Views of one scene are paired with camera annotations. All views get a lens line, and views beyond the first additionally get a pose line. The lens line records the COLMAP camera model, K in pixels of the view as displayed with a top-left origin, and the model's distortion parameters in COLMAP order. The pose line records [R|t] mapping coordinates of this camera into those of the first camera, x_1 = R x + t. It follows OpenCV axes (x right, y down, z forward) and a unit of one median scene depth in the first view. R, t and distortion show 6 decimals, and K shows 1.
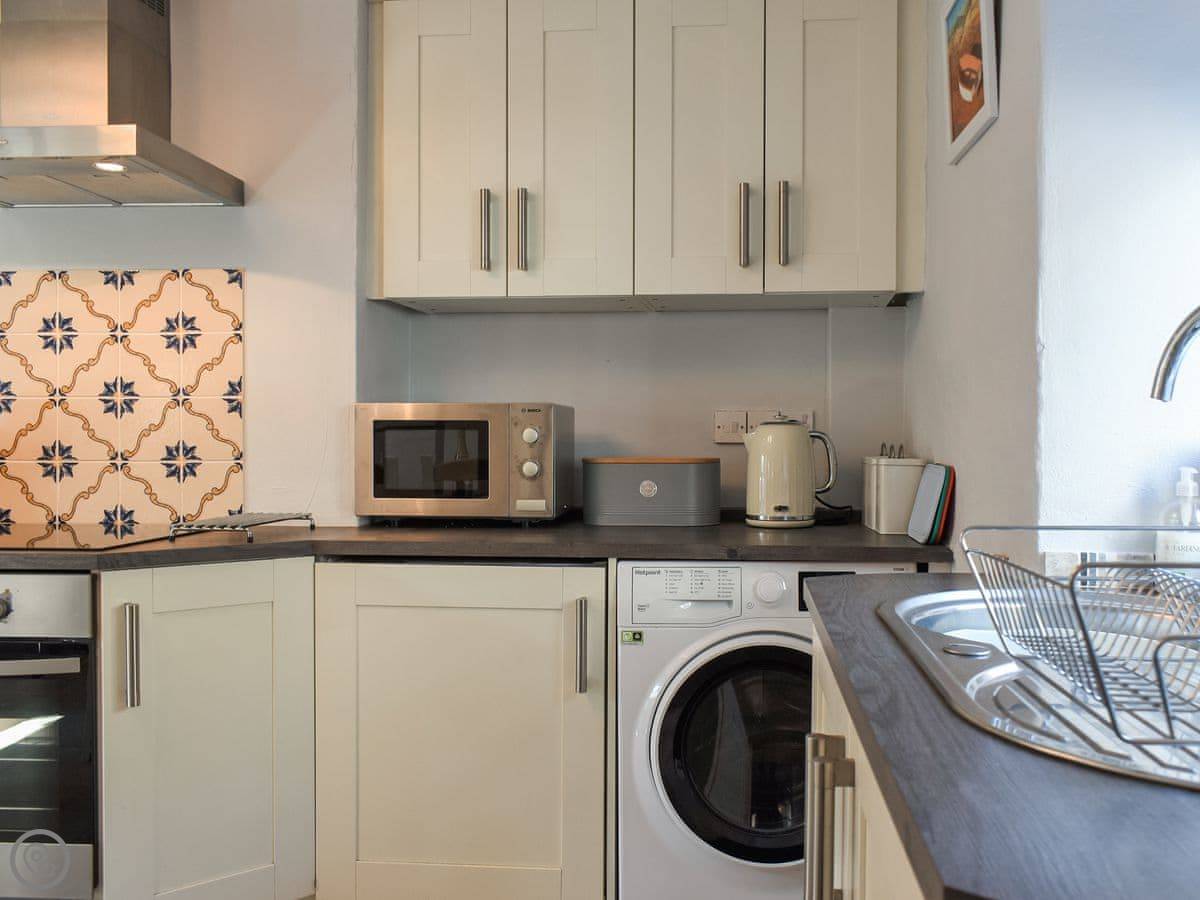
lens RADIAL K [[1088.5, 0, 678.8], [0, 1088.5, 453.7], [0, 0, 1]] dist [-0.003165, 0.010627]
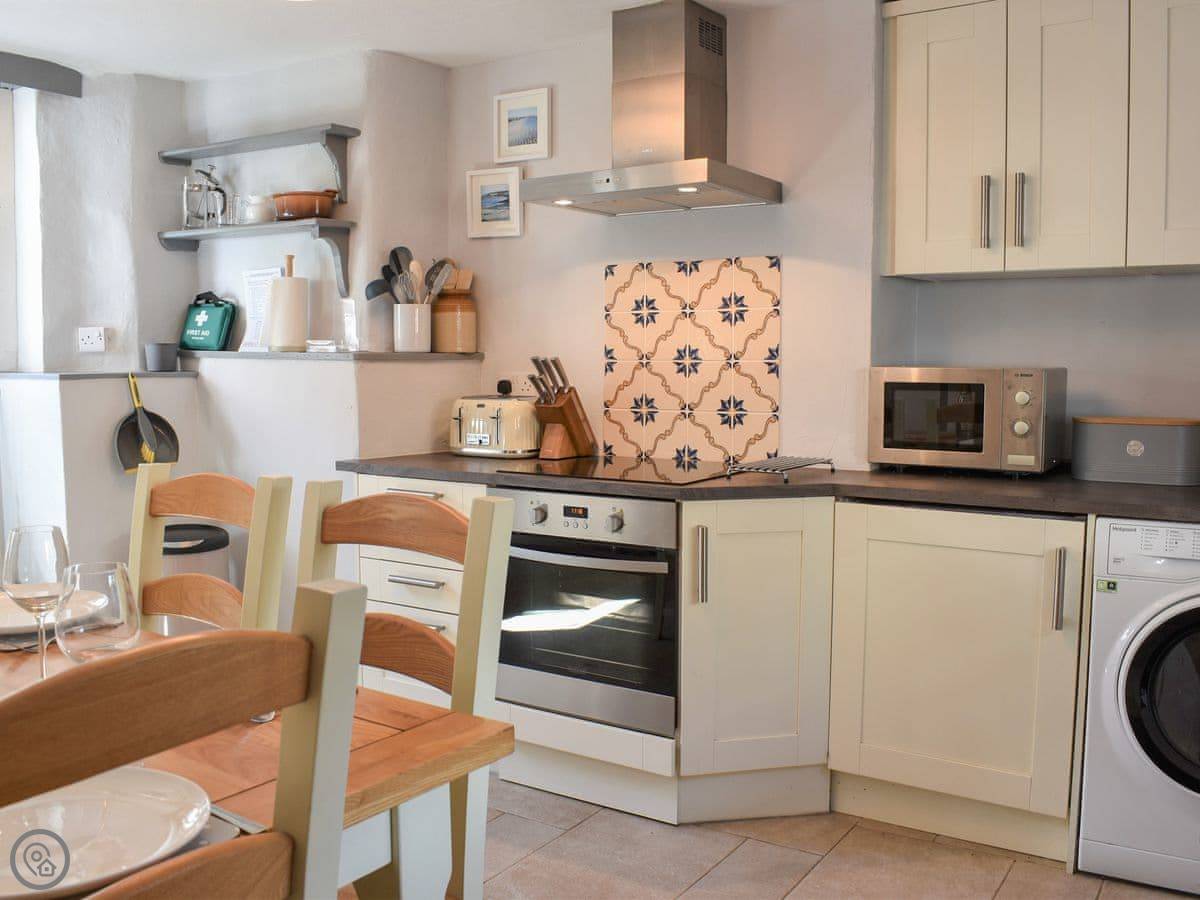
lens RADIAL K [[1139.7, 0, 577.0], [0, 1139.7, 450.6], [0, 0, 1]] dist [-0.107071, 0.015082]
pose [[0.859837, 0.041002, -0.508920, 0.056236], [-0.002918, 0.997149, 0.075406, -0.047169], [0.510560, -0.063352, 0.857505, -0.213922]]
